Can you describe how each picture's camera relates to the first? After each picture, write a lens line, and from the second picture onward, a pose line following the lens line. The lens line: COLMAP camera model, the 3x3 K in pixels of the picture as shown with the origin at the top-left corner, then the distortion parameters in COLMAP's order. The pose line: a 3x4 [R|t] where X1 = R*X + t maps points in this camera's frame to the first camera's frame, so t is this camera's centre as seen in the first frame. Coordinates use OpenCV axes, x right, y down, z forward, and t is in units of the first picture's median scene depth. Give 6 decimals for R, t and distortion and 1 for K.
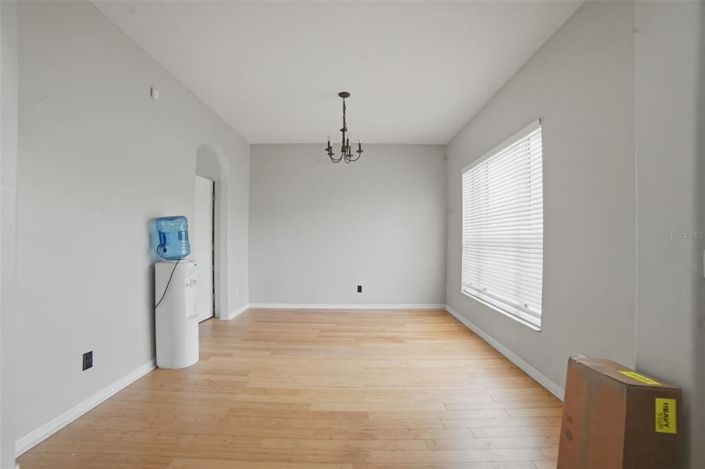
lens RADIAL K [[302.5, 0, 352.5], [0, 302.5, 234.5], [0, 0, 1]] dist [-0.095042, 0.040262]
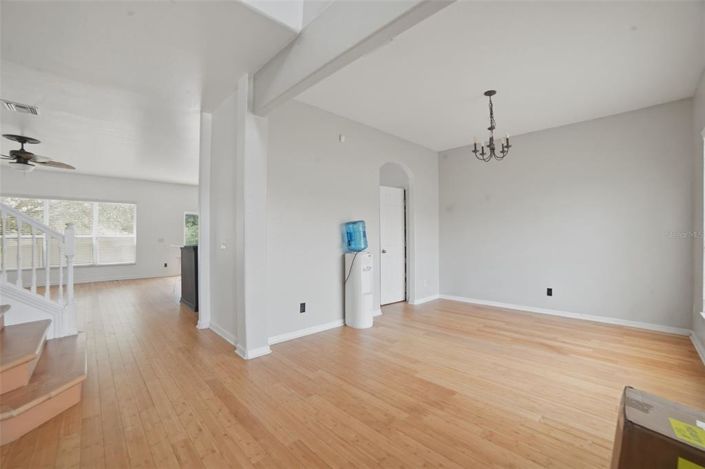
lens RADIAL K [[302.5, 0, 352.5], [0, 302.5, 234.5], [0, 0, 1]] dist [-0.095042, 0.040262]
pose [[0.700132, -0.008761, -0.713960, 0.361394], [0.013803, 0.999904, 0.001266, 0.001066], [0.713880, -0.010741, 0.700185, -0.031332]]
